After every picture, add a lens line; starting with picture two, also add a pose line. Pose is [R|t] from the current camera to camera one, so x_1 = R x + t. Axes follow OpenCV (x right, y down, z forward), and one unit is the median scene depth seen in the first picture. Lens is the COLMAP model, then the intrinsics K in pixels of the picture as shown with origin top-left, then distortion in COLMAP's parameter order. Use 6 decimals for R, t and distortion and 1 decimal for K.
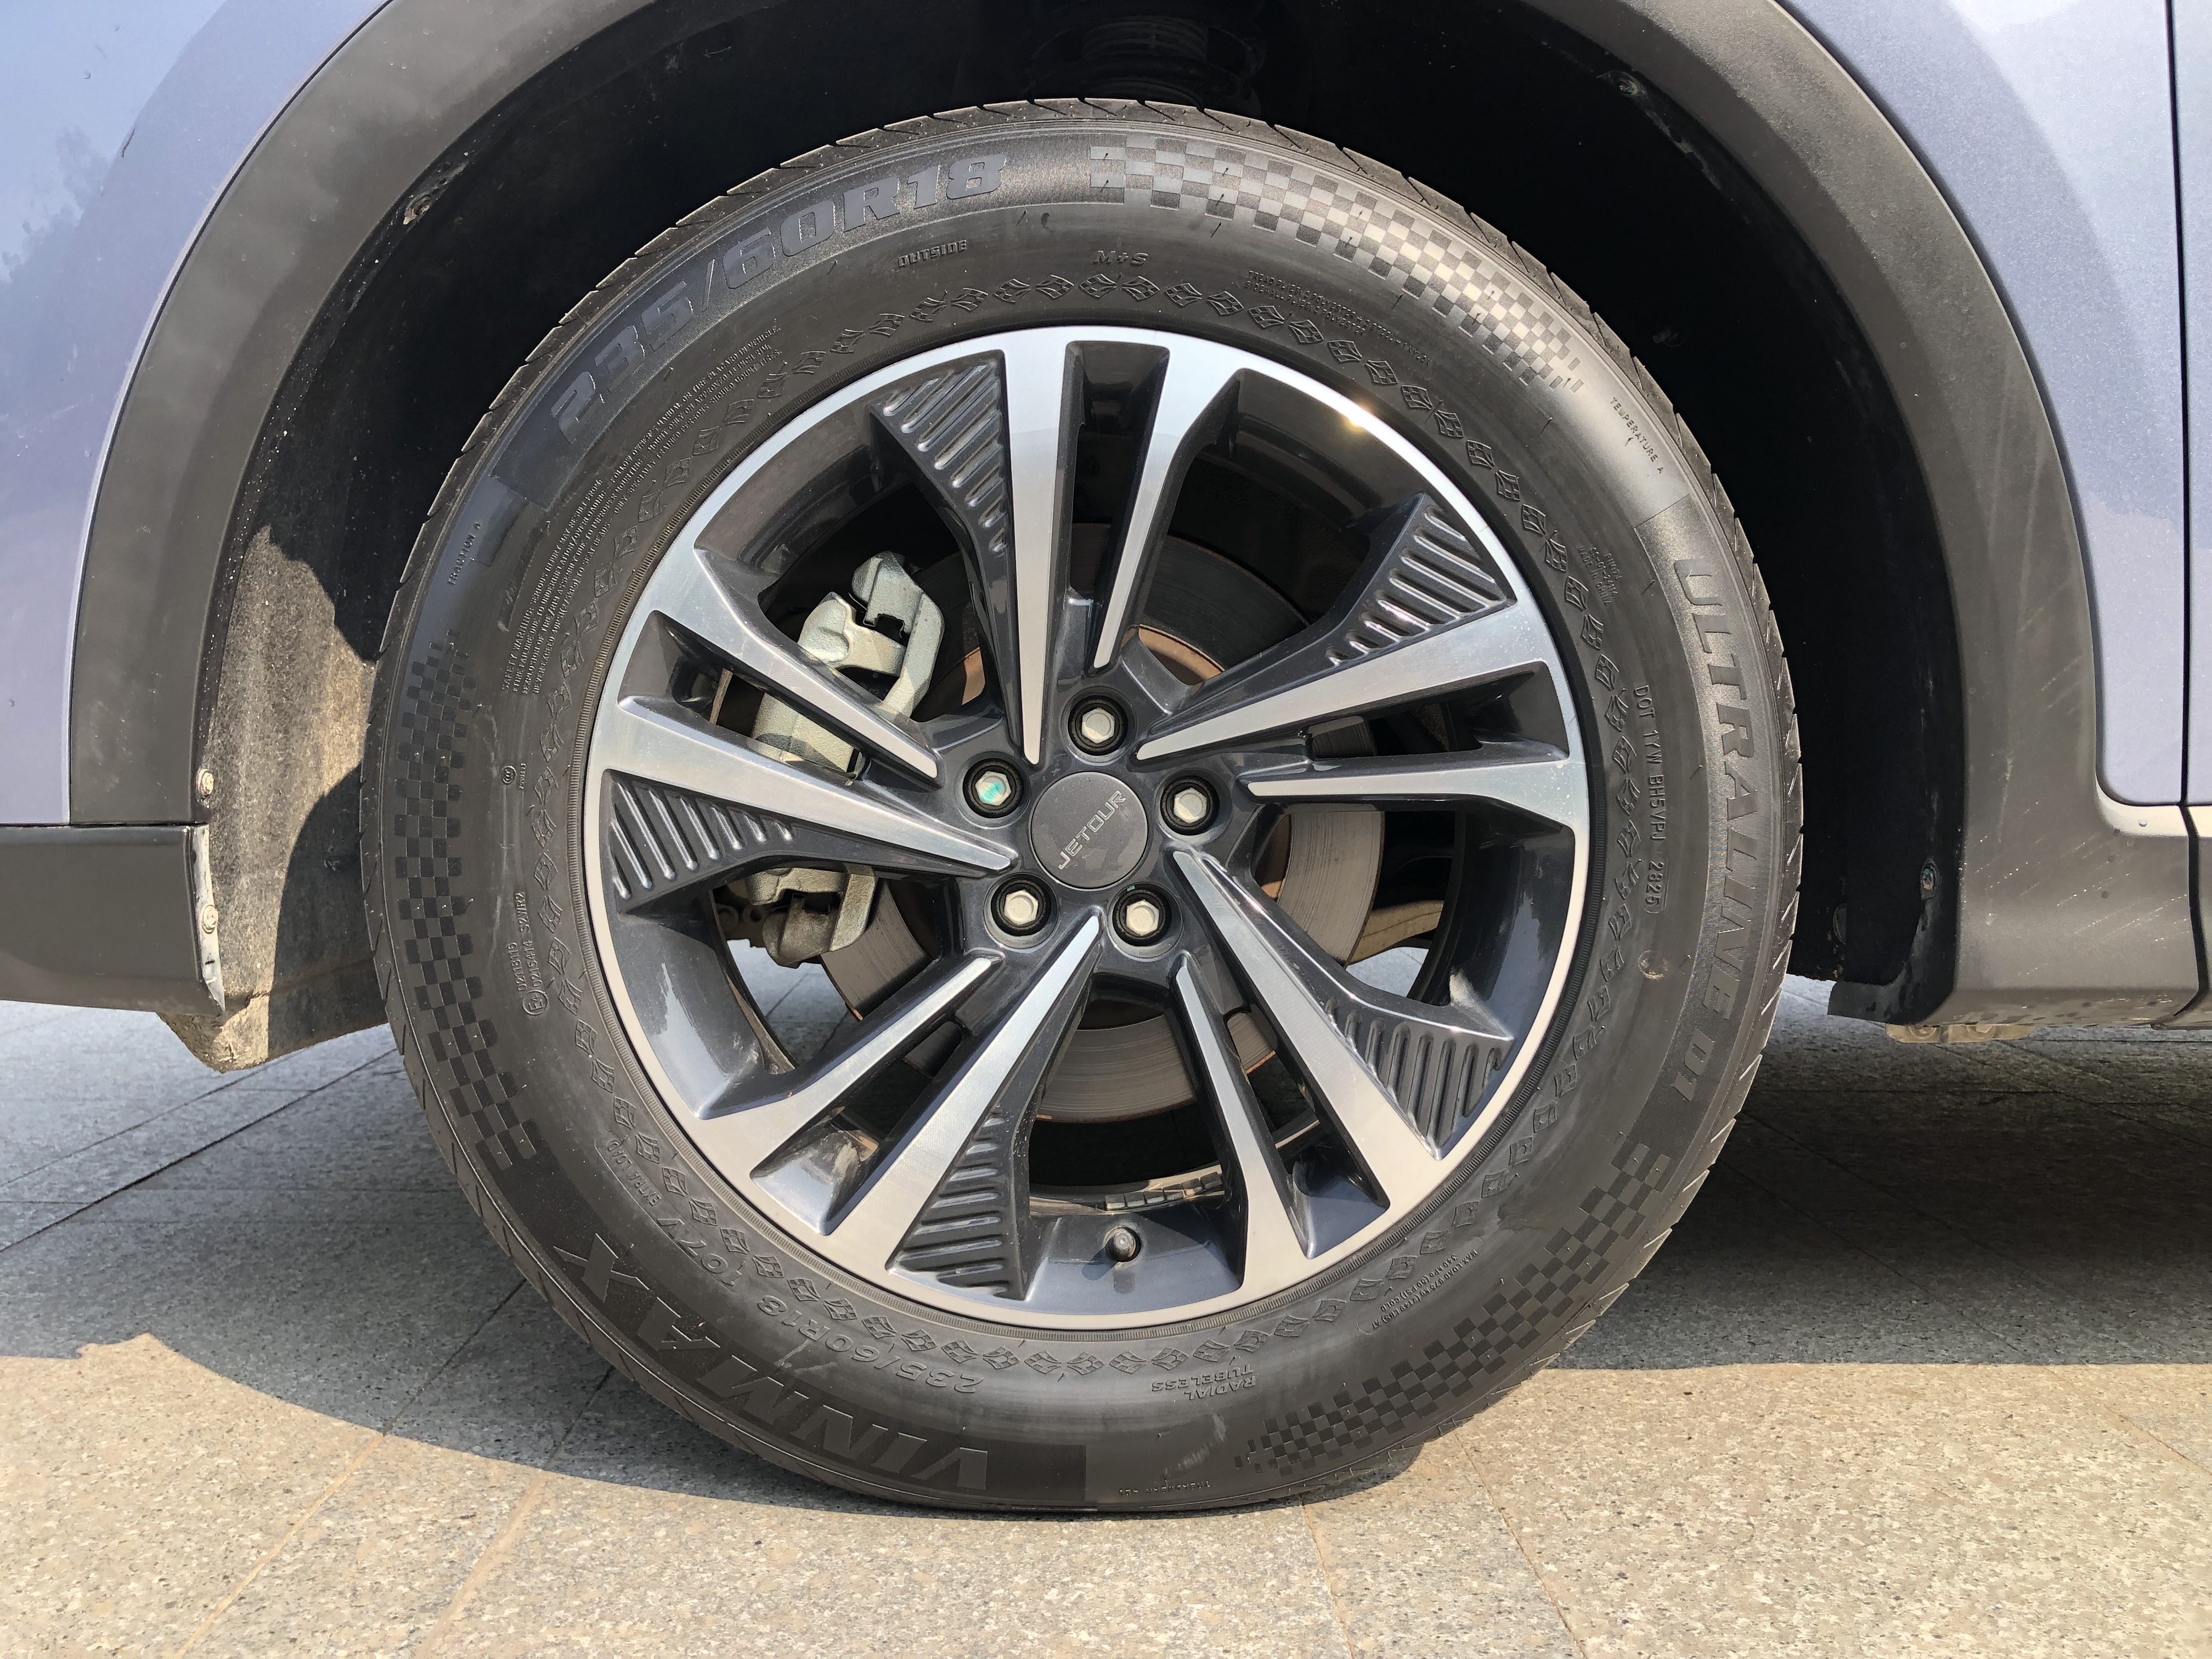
lens RADIAL K [[1815.5, 0, 1106.6], [0, 1815.5, 827.4], [0, 0, 1]] dist [0.016349, -0.002586]
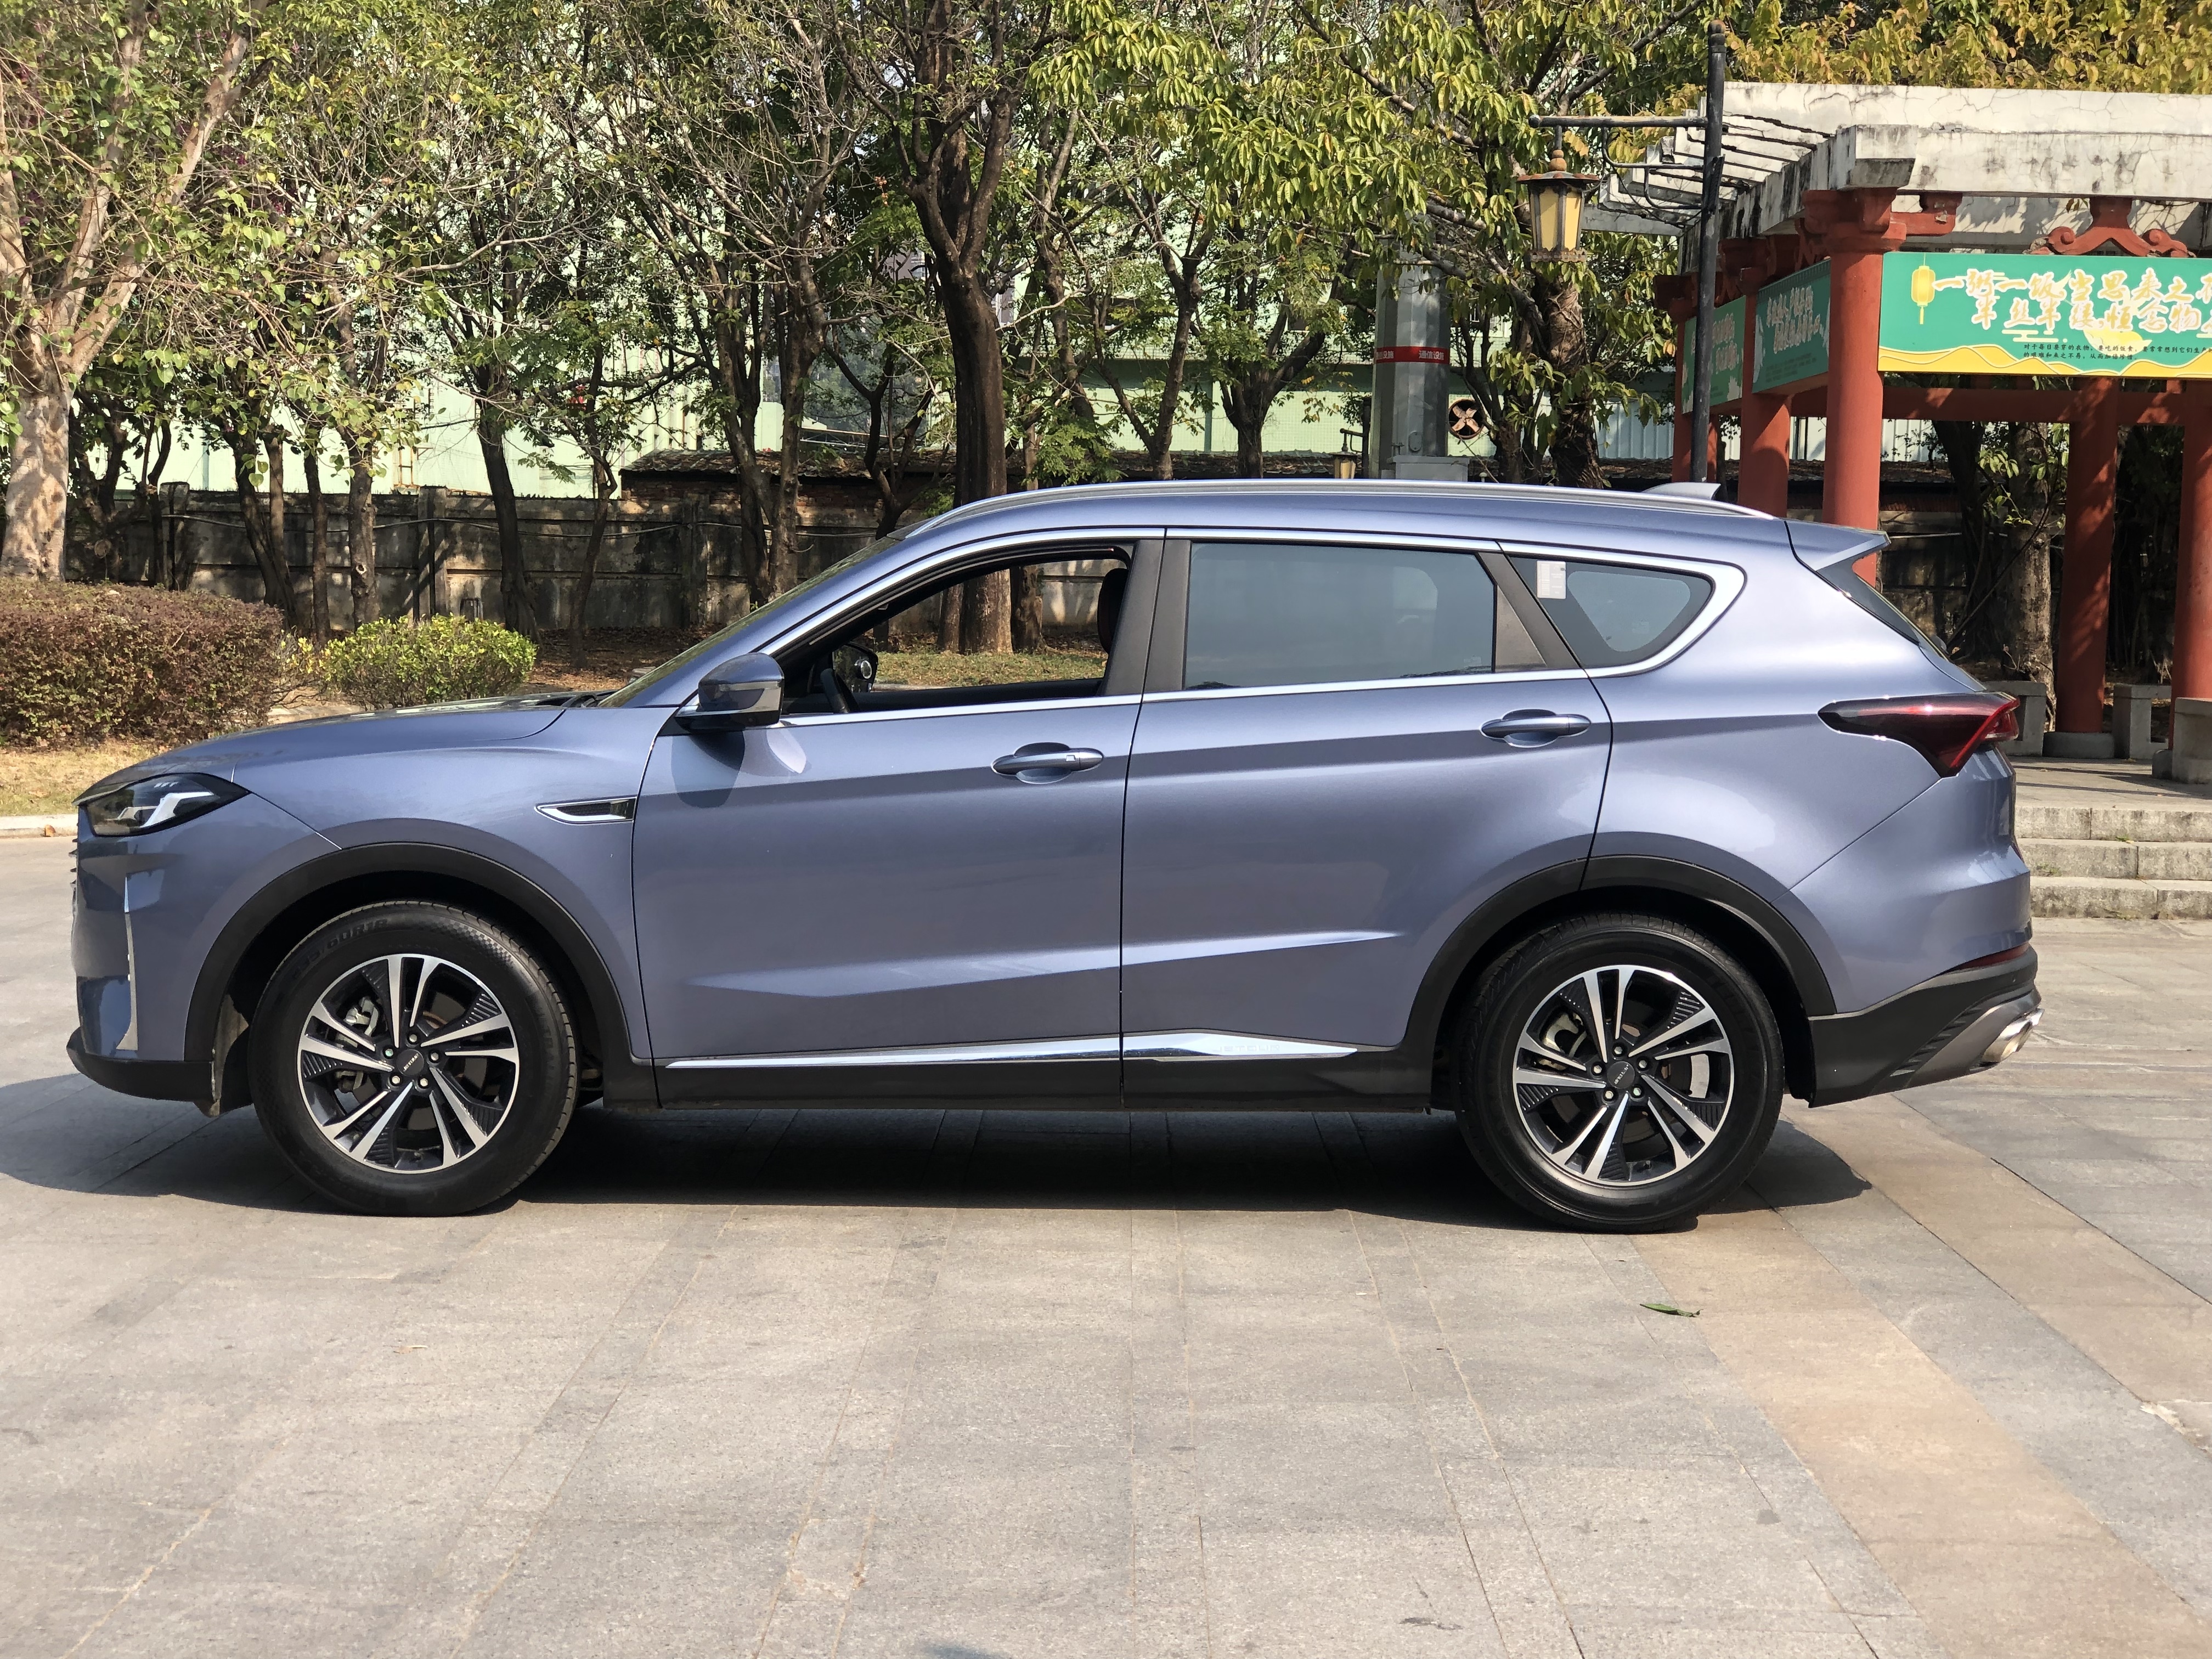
lens RADIAL K [[3681.4, 0, 1106.4], [0, 3681.4, 831.3], [0, 0, 1]] dist [-0.133547, 0.000000]
pose [[0.999771, 0.003937, -0.021037, 1.887720], [-0.003981, 0.999990, -0.002015, -0.555809], [0.021029, 0.002099, 0.999777, -7.943961]]
